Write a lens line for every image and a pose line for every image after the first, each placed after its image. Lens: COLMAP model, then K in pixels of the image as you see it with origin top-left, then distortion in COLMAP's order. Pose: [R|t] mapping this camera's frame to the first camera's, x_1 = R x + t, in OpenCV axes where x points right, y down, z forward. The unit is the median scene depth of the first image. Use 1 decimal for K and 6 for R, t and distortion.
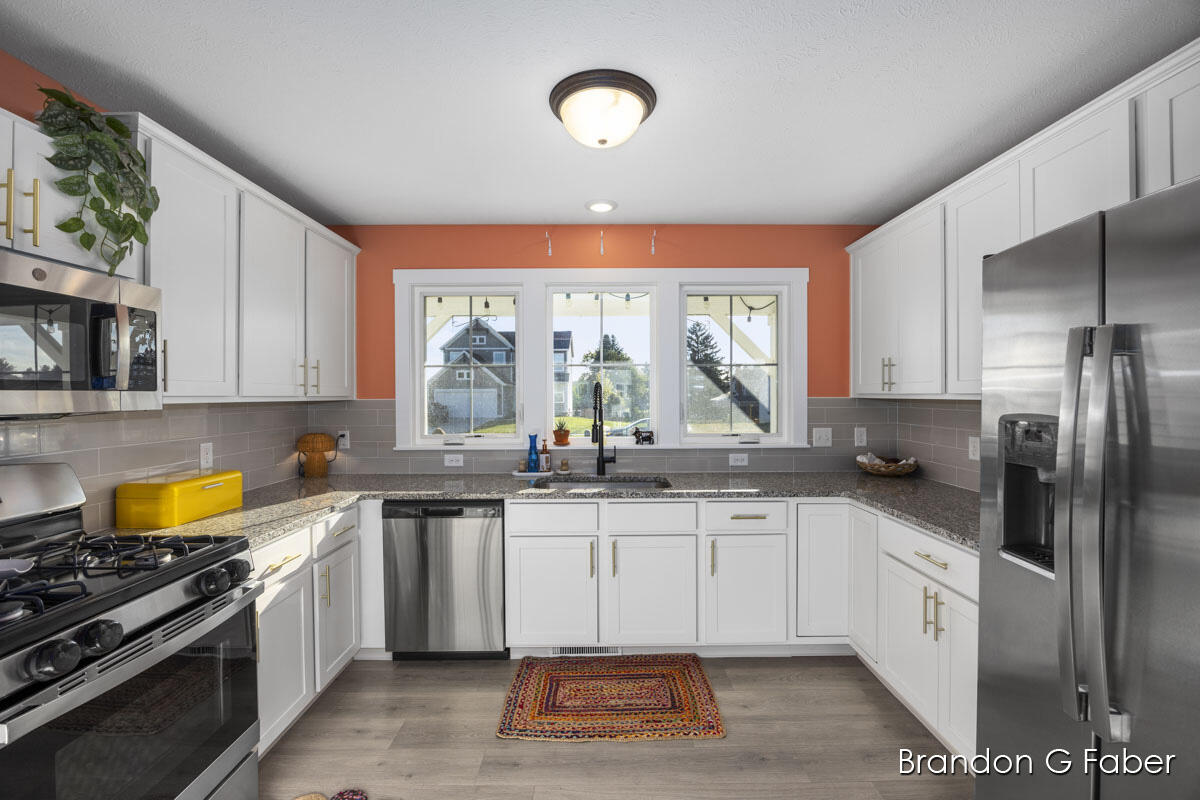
lens RADIAL K [[508.5, 0, 601.2], [0, 508.5, 395.1], [0, 0, 1]] dist [-0.023291, 0.001025]
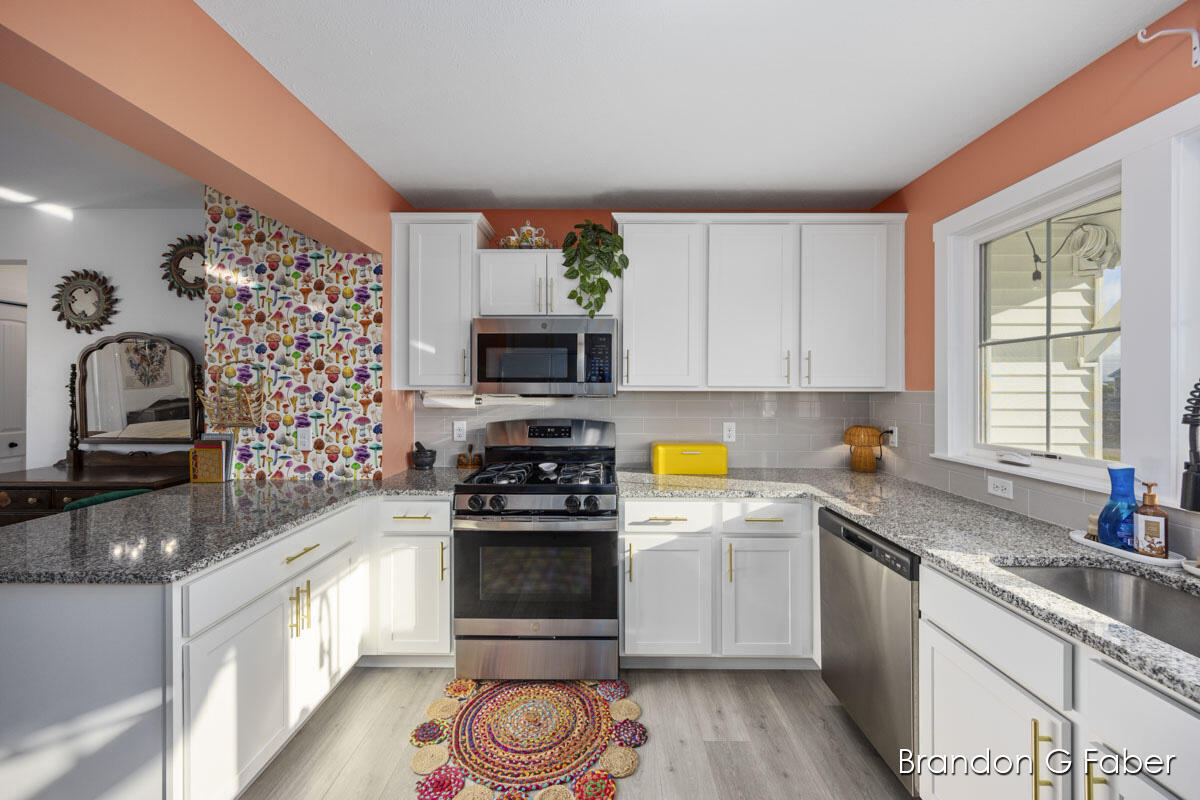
lens RADIAL K [[459.8, 0, 599.4], [0, 459.8, 389.9], [0, 0, 1]] dist [-0.001510, 0.000327]
pose [[-0.007567, 0.008674, -0.999934, 0.423209], [-0.002746, 0.999958, 0.008695, 0.000793], [0.999968, 0.002811, -0.007542, 0.698580]]
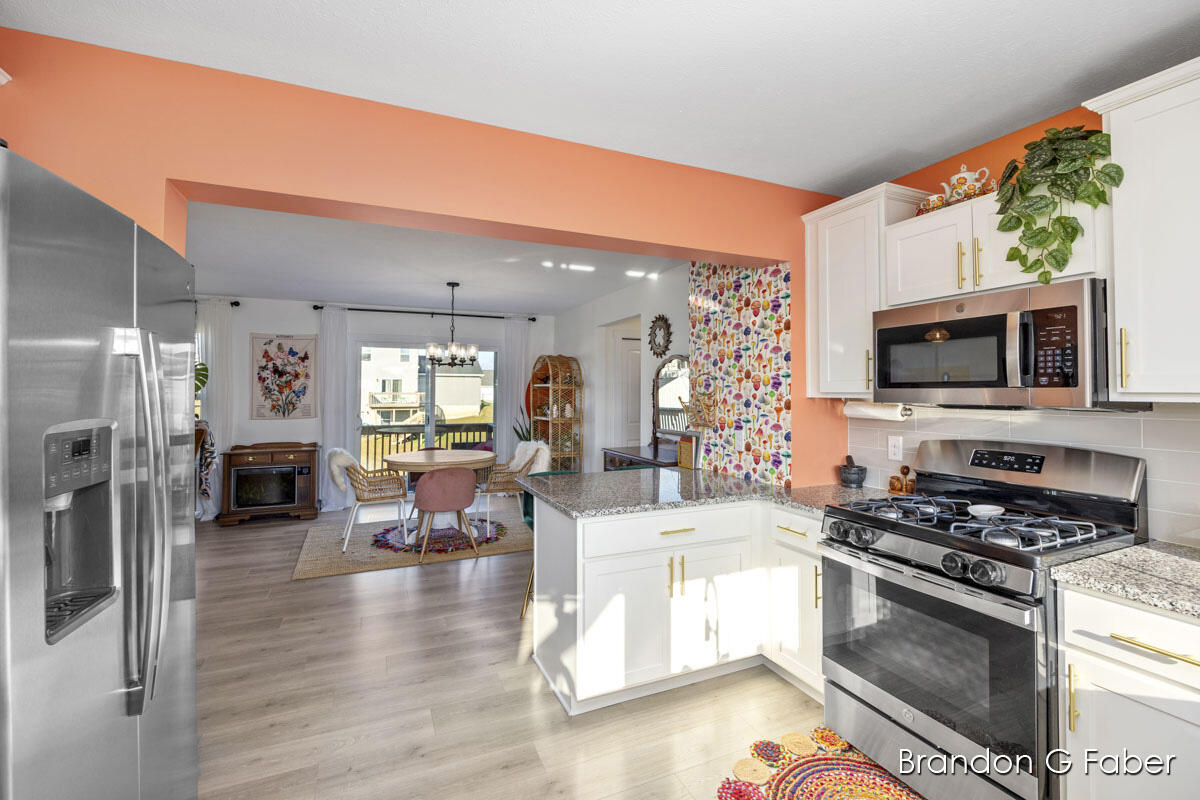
lens RADIAL K [[518.9, 0, 603.9], [0, 518.9, 381.1], [0, 0, 1]] dist [-0.011693, 0.000033]
pose [[-0.911663, -0.004899, -0.410909, 0.241374], [0.003540, 0.999798, -0.019774, -0.003563], [0.410923, -0.019482, -0.911462, 1.093256]]
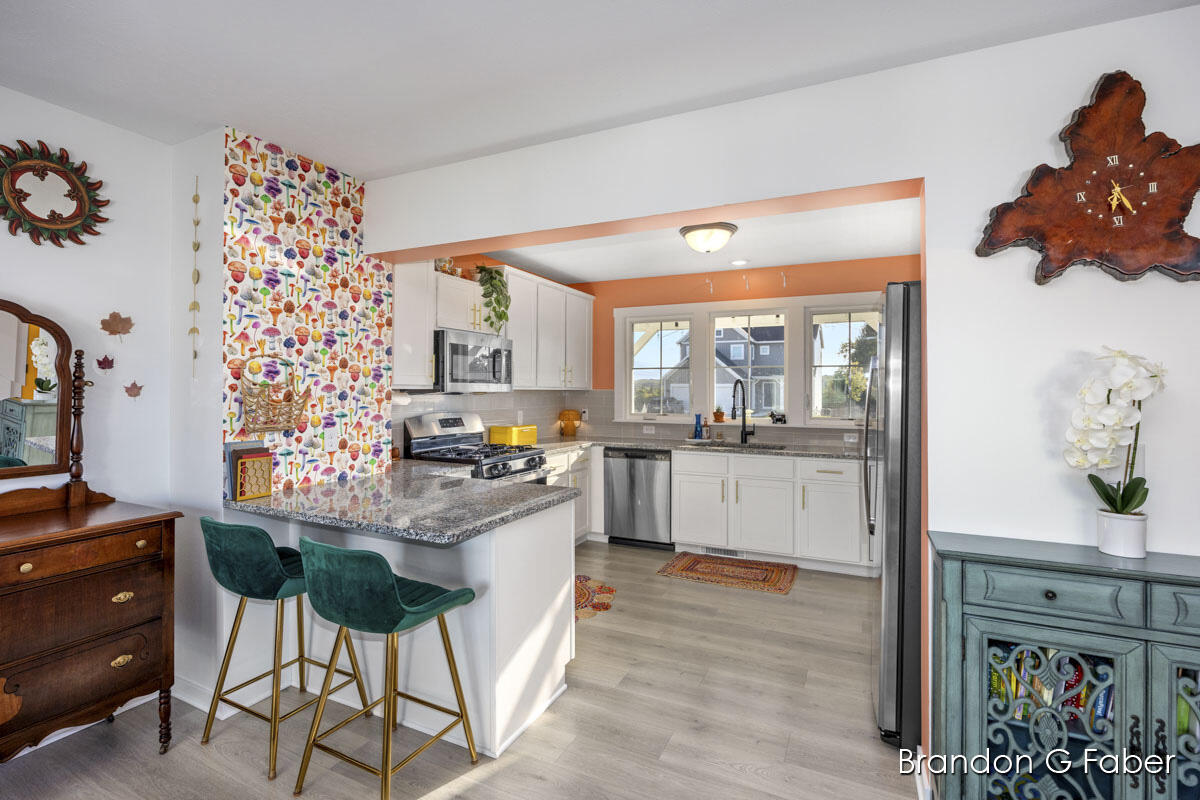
lens RADIAL K [[556.4, 0, 591.3], [0, 556.4, 386.1], [0, 0, 1]] dist [-0.013205, -0.000802]
pose [[0.894120, 0.005346, -0.447795, 0.437129], [-0.008345, 0.999954, -0.004725, 0.007470], [0.447749, 0.007962, 0.894124, -0.832563]]
